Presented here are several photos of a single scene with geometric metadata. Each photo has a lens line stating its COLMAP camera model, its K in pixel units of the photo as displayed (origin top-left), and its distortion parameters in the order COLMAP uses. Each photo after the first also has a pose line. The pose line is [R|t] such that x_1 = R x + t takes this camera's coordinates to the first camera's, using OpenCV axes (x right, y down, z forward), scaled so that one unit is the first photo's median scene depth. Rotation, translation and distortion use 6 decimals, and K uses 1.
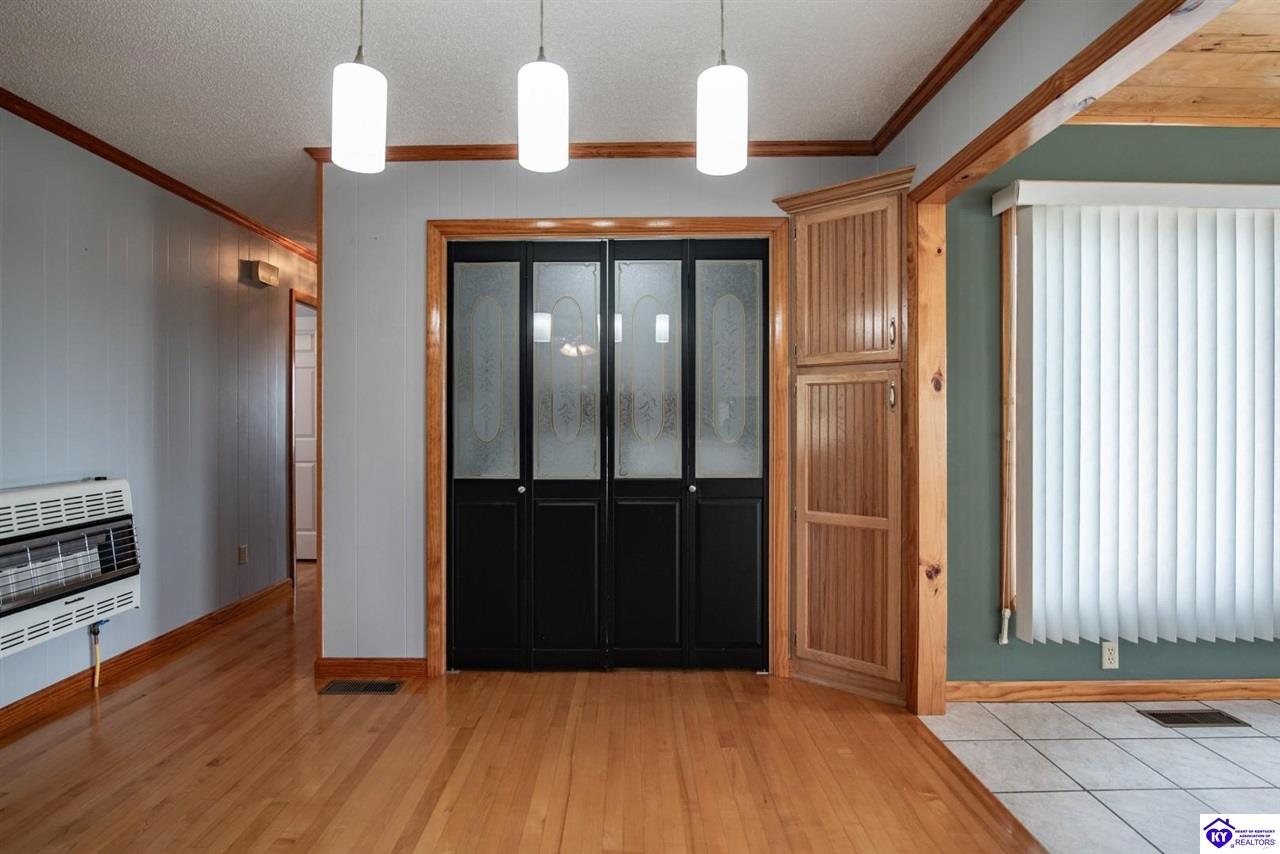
lens RADIAL K [[612.3, 0, 616.7], [0, 612.3, 420.0], [0, 0, 1]] dist [-0.017011, 0.000271]
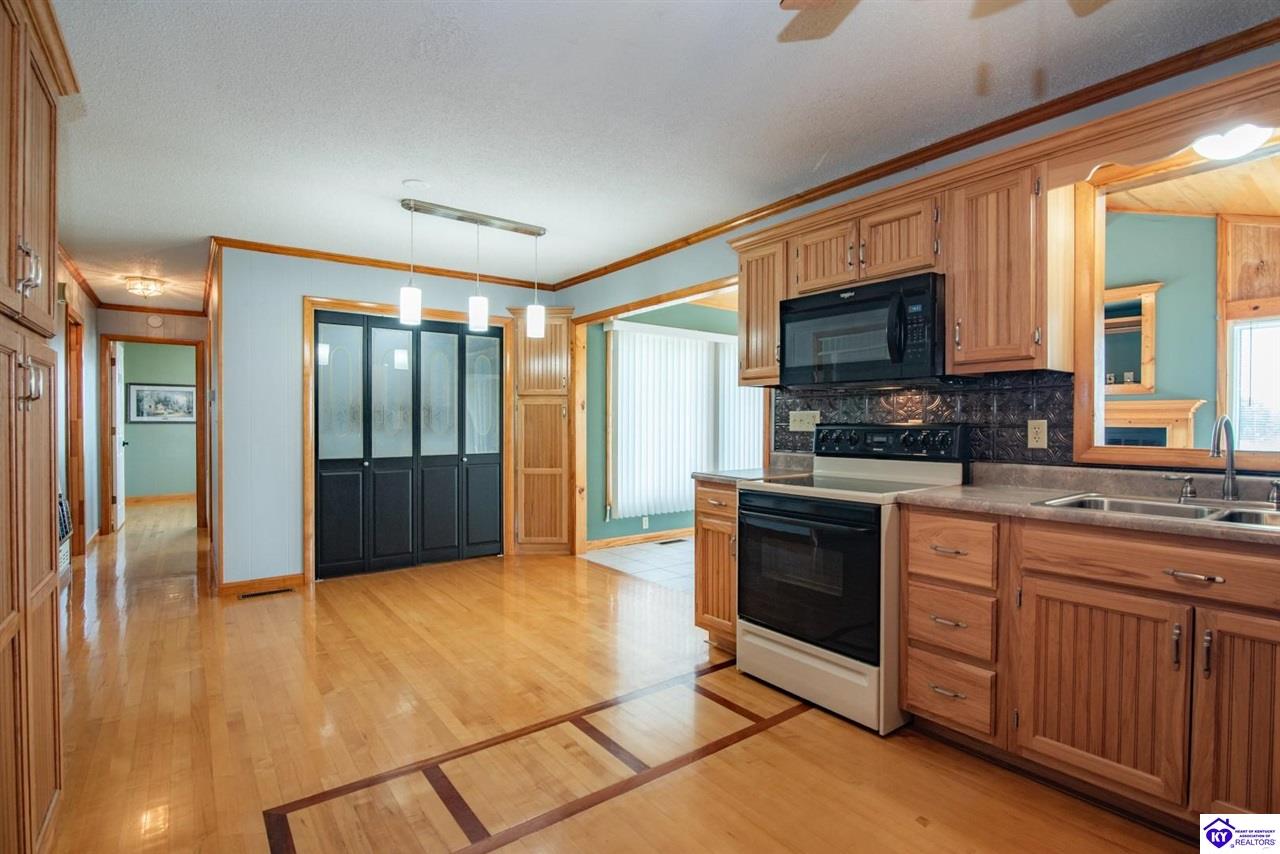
lens RADIAL K [[612.3, 0, 631.5], [0, 612.3, 429.4], [0, 0, 1]] dist [-0.017011, 0.000271]
pose [[0.801969, -0.004309, 0.597350, -0.602441], [-0.000899, 0.999964, 0.008420, 0.005534], [-0.597364, -0.007289, 0.801937, -0.814276]]
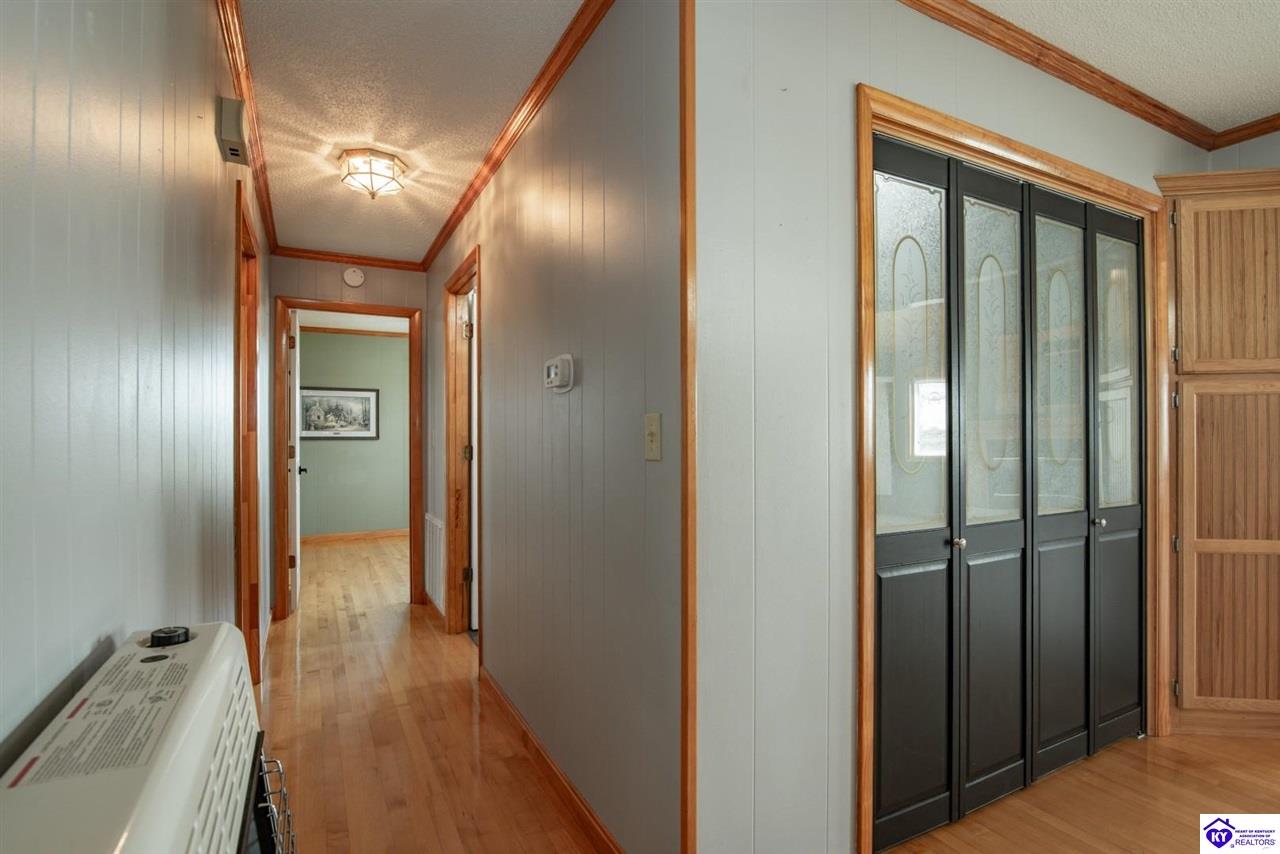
lens RADIAL K [[612.3, 0, 639.9], [0, 612.3, 439.3], [0, 0, 1]] dist [-0.017011, 0.000271]
pose [[0.871905, 0.000101, 0.489675, -0.814094], [0.001243, 0.999996, -0.002420, 0.007595], [-0.489674, 0.002718, 0.871902, 0.648179]]
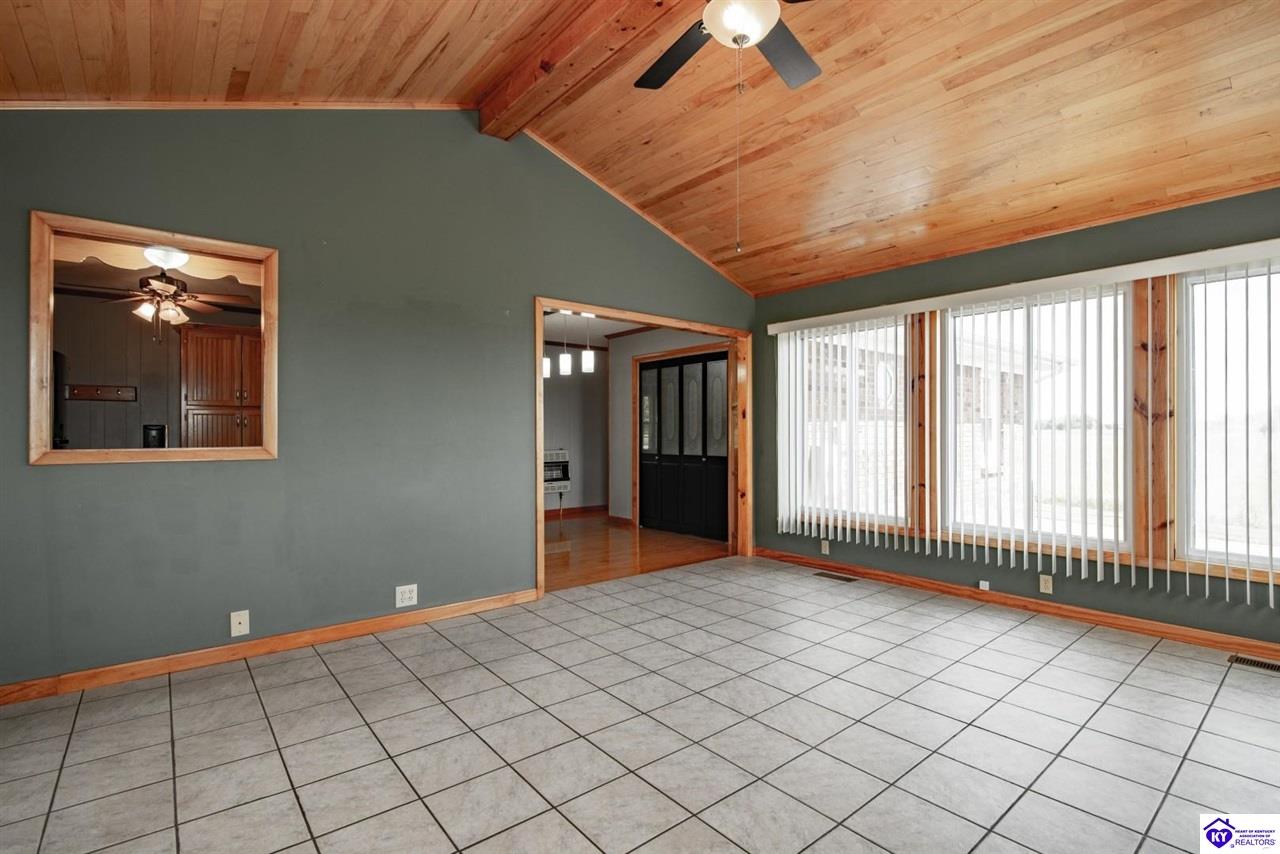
lens RADIAL K [[612.3, 0, 634.2], [0, 612.3, 423.0], [0, 0, 1]] dist [-0.017011, 0.000271]
pose [[0.635927, -0.007322, -0.771715, 1.843773], [0.012589, 0.999920, 0.000886, -0.031551], [0.771647, -0.010279, 0.635968, -0.724055]]
